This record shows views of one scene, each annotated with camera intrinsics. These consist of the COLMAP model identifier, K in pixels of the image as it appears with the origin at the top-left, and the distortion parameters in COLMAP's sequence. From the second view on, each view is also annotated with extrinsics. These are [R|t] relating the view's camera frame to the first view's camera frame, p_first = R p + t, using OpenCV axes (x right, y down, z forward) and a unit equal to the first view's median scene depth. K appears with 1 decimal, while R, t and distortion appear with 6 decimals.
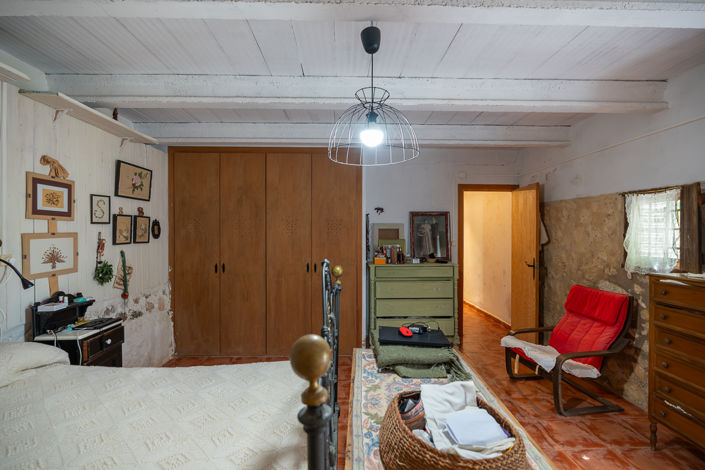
lens RADIAL K [[312.4, 0, 352.5], [0, 312.4, 235.0], [0, 0, 1]] dist [-0.009409, 0.001127]
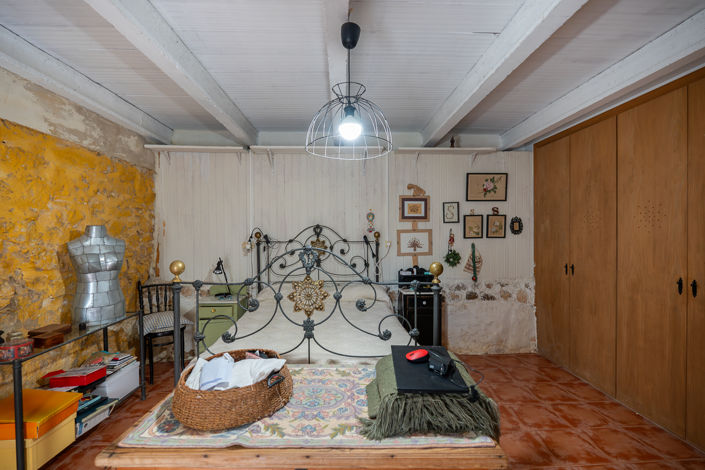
lens RADIAL K [[312.4, 0, 352.5], [0, 312.4, 235.0], [0, 0, 1]] dist [-0.009409, 0.001127]
pose [[0.025293, 0.004817, -0.999668, 0.499994], [-0.001995, 0.999987, 0.004768, 0.010934], [0.999678, 0.001874, 0.025303, 0.453373]]
